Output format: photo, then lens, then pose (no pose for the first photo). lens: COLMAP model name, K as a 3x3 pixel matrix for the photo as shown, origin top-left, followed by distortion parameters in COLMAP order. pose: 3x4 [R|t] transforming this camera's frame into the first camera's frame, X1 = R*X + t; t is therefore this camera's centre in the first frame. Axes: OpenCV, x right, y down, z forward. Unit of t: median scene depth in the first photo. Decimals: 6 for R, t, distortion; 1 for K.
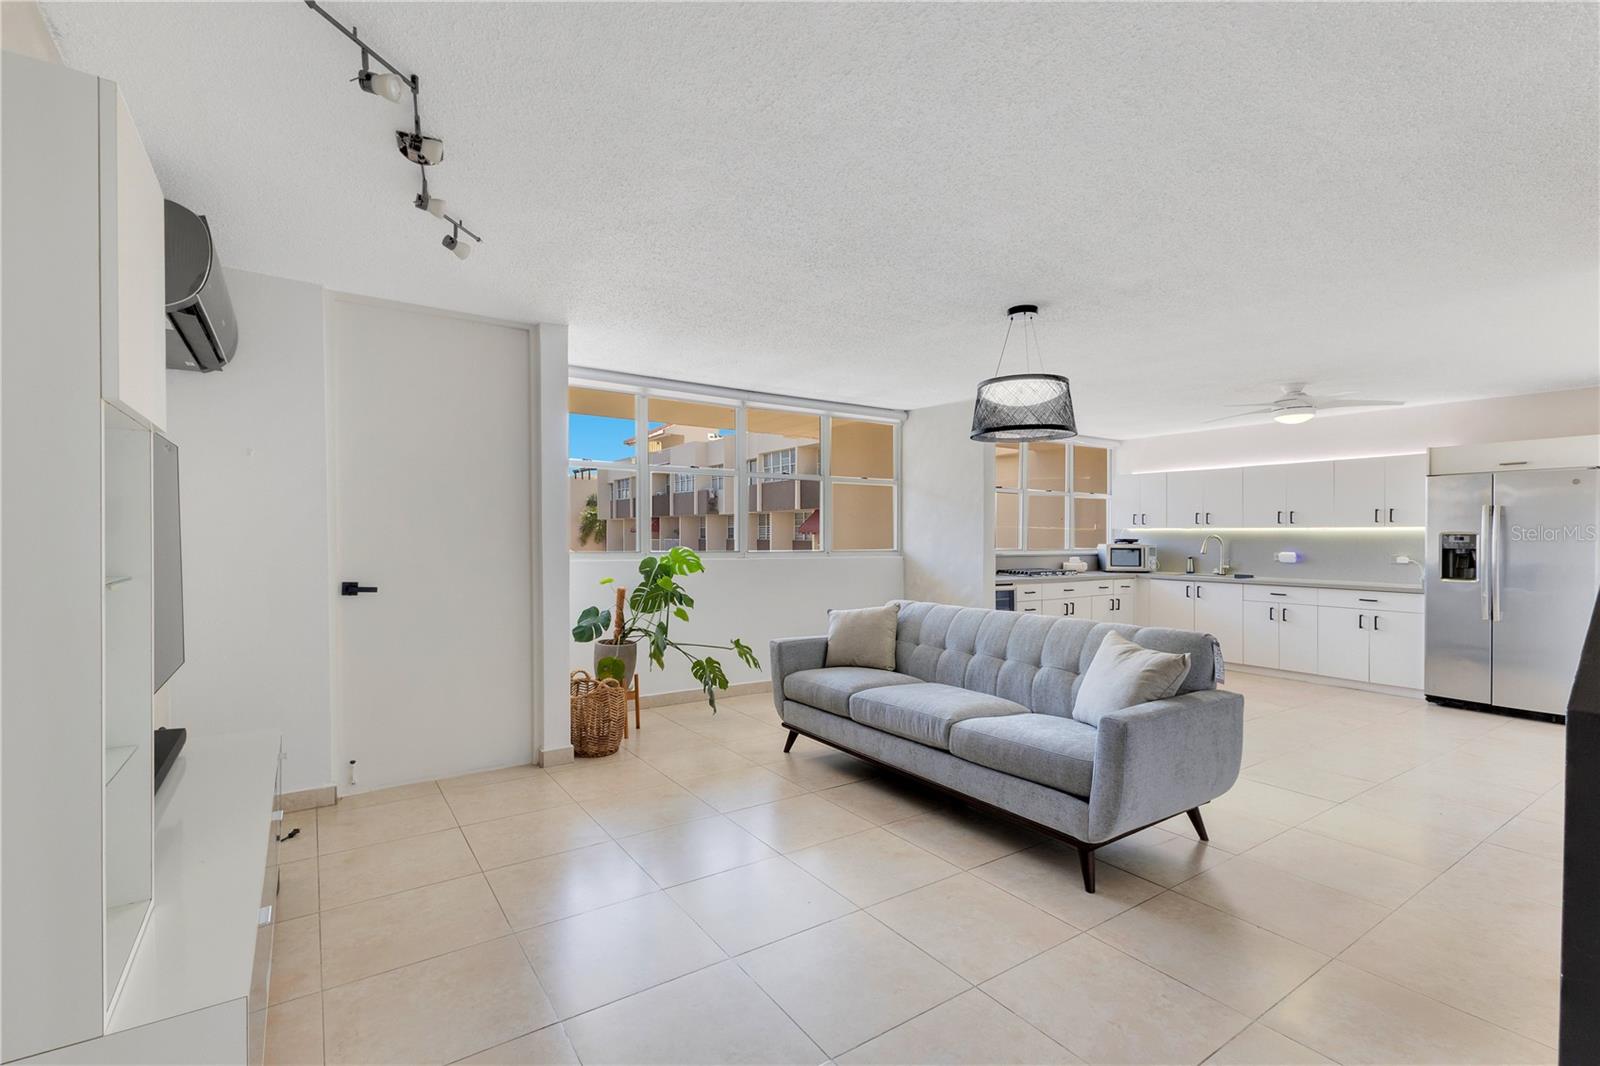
lens RADIAL K [[737.8, 0, 824.0], [0, 737.8, 534.6], [0, 0, 1]] dist [0.010169, 0.000722]
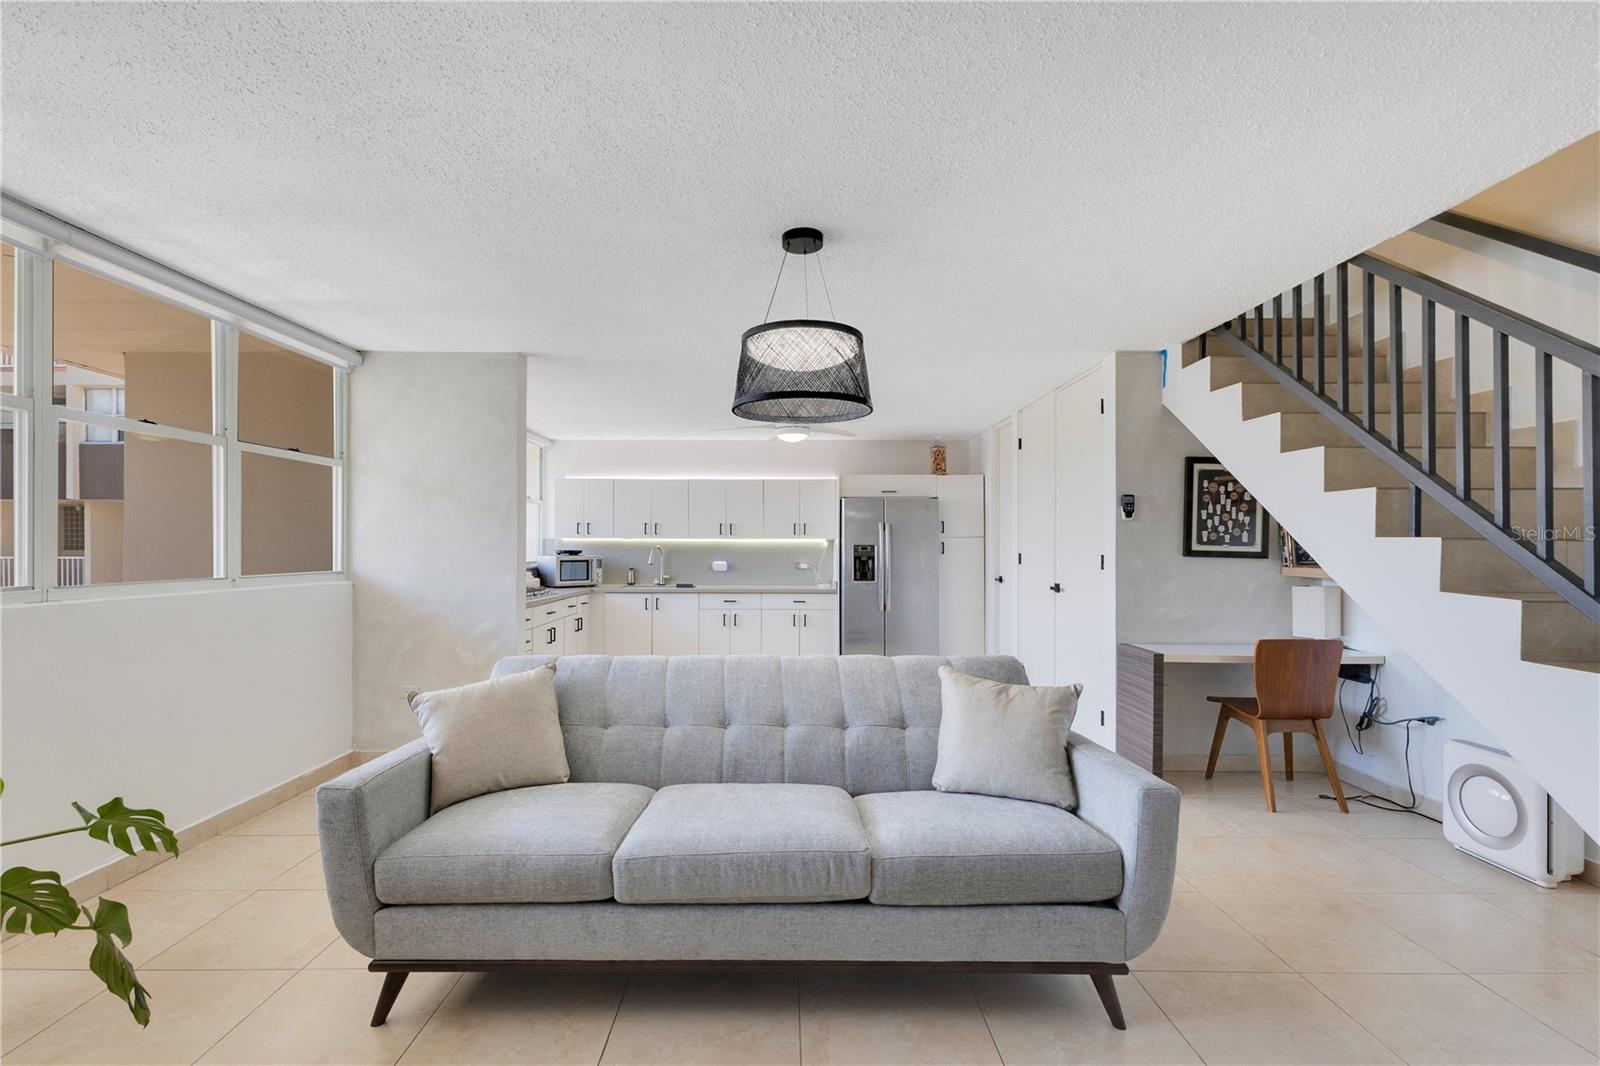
lens RADIAL K [[707.4, 0, 800.5], [0, 707.4, 539.5], [0, 0, 1]] dist [0.008425, -0.000546]
pose [[0.580705, 0.005365, 0.814097, -0.179807], [0.000378, 0.999976, -0.006859, -0.001320], [-0.814114, 0.004291, 0.580689, 0.368029]]
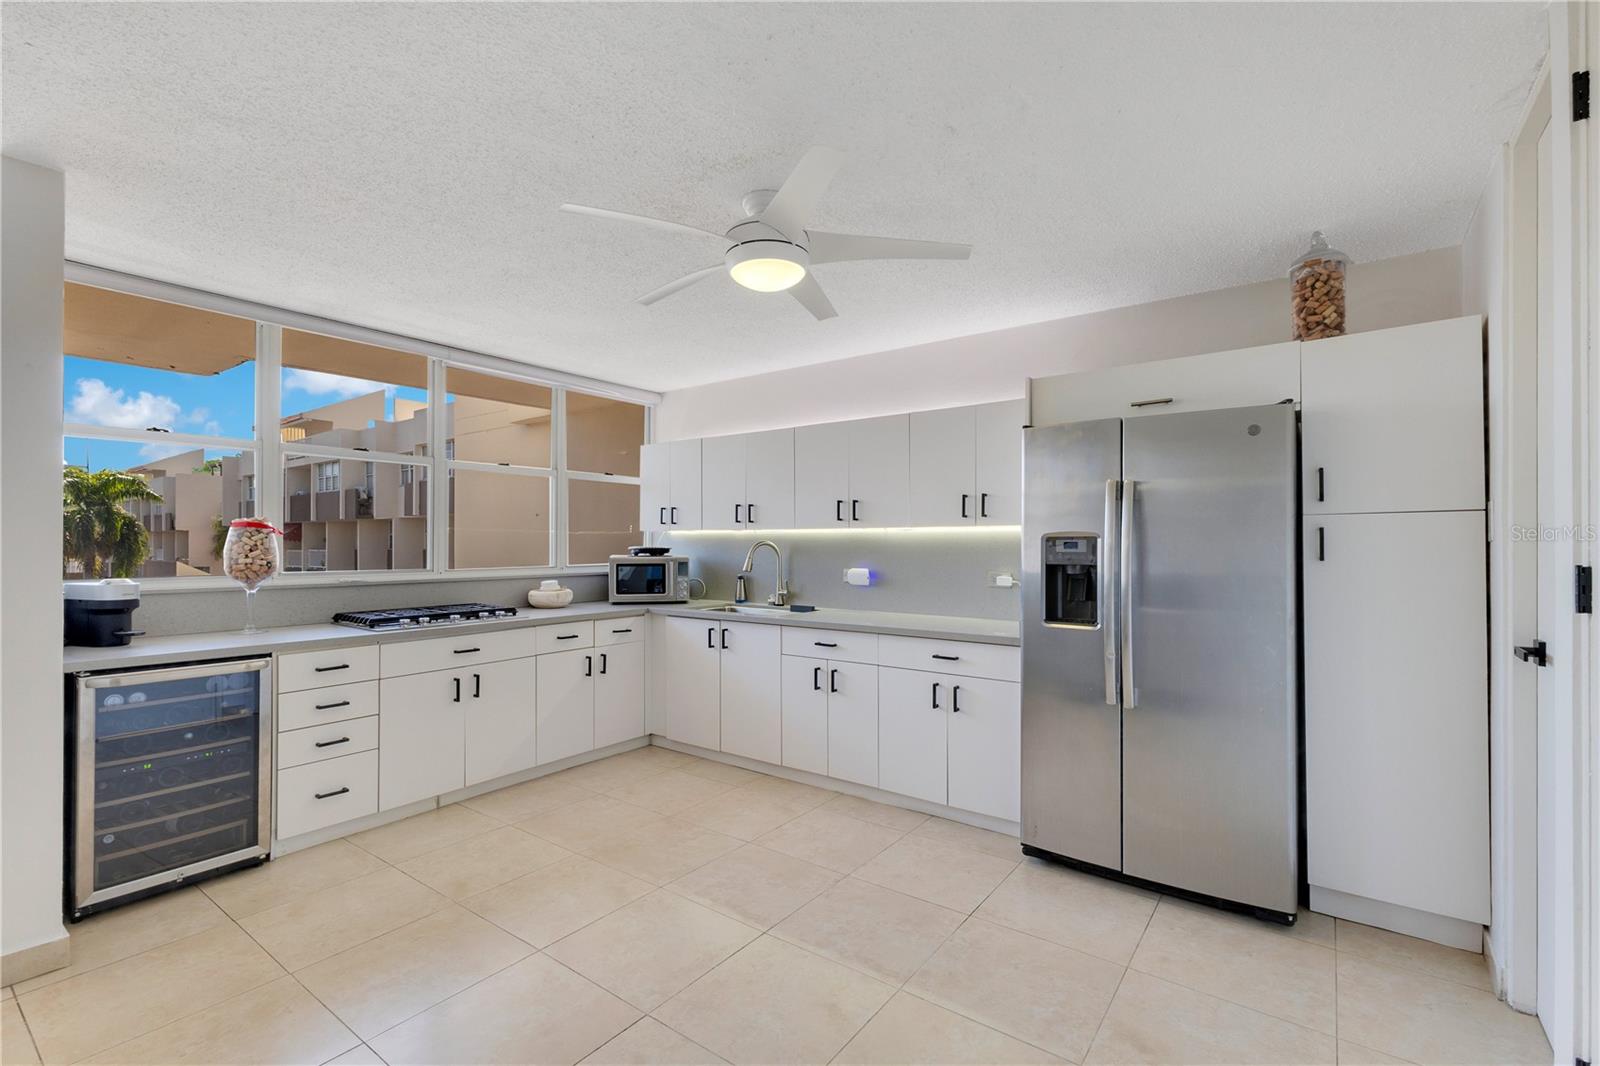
lens RADIAL K [[726.2, 0, 798.8], [0, 726.2, 537.8], [0, 0, 1]] dist [0.005022, 0.000052]
pose [[0.963682, -0.002453, 0.267042, 0.505623], [0.004317, 0.999970, -0.006394, 0.002420], [-0.267019, 0.007314, 0.963664, 0.530060]]
